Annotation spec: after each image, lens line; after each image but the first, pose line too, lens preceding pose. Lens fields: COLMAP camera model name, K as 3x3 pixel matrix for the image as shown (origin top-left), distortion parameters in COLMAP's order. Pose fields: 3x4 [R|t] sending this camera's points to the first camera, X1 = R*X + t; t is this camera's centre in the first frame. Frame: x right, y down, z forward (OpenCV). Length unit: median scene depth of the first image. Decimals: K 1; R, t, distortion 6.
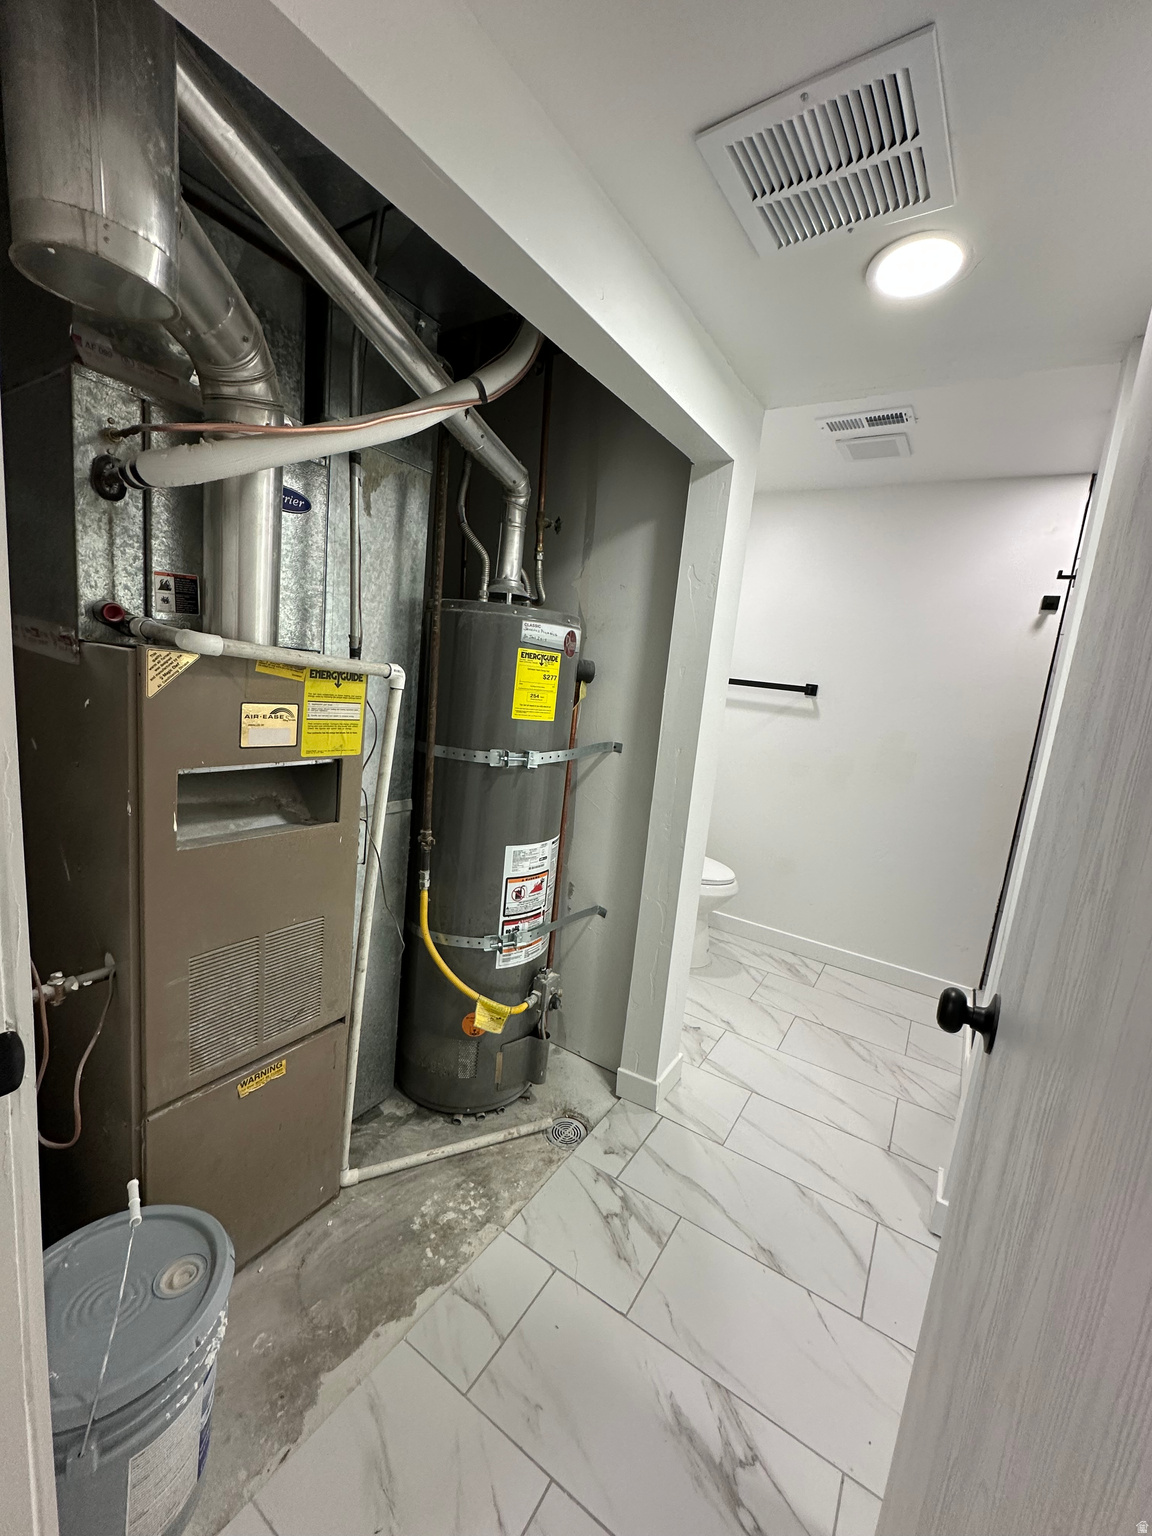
lens RADIAL K [[618.6, 0, 577.8], [0, 618.6, 764.3], [0, 0, 1]] dist [0.002627, 0.000055]
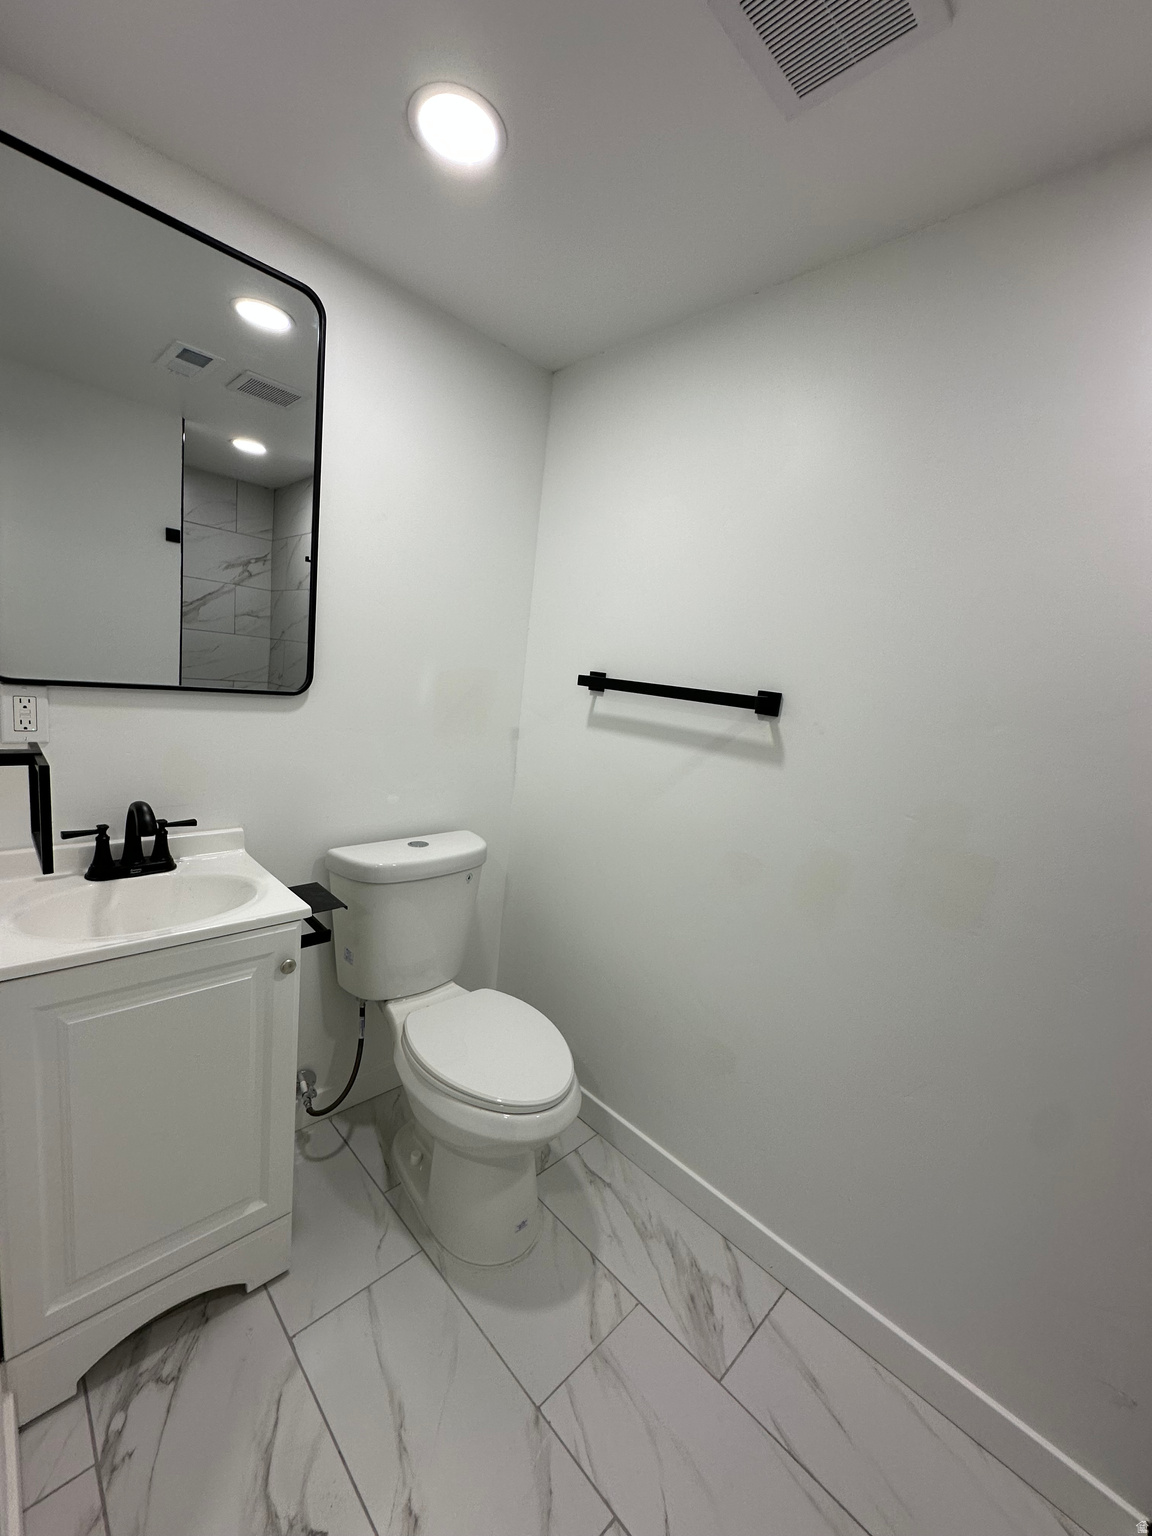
lens RADIAL K [[618.6, 0, 574.4], [0, 618.6, 772.6], [0, 0, 1]] dist [0.002627, 0.000055]
pose [[0.977922, 0.048295, -0.203311, 0.329679], [-0.053046, 0.998430, -0.017982, -0.051821], [0.202124, 0.028370, 0.978949, 0.511557]]
